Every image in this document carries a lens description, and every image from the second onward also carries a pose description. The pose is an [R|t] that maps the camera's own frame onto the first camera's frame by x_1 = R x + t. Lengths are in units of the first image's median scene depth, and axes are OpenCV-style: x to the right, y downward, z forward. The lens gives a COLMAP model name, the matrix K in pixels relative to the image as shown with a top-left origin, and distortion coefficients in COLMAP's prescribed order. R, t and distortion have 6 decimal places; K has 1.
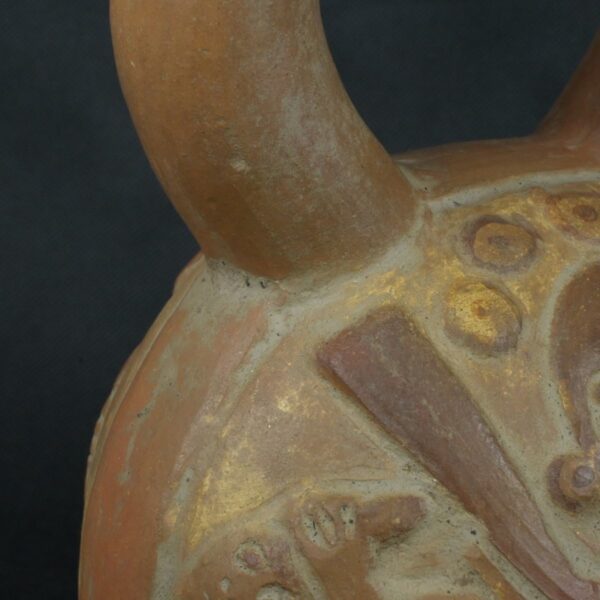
lens RADIAL K [[1939.9, 0, 300.0], [0, 1939.9, 300.0], [0, 0, 1]] dist [-0.019363, 0.369978]
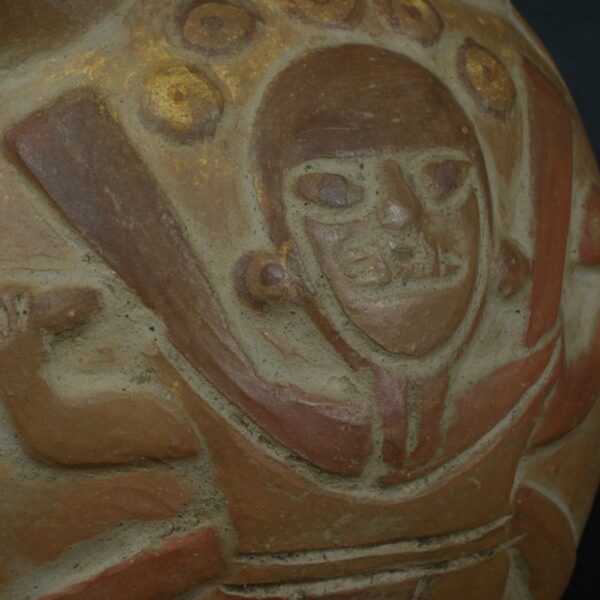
lens RADIAL K [[1939.9, 0, 300.0], [0, 1939.9, 300.0], [0, 0, 1]] dist [-0.019363, 0.369978]
pose [[0.997209, 0.037190, -0.064740, 0.218905], [-0.030442, 0.994291, 0.102270, 0.006284], [0.068174, -0.100014, 0.992648, 0.060822]]
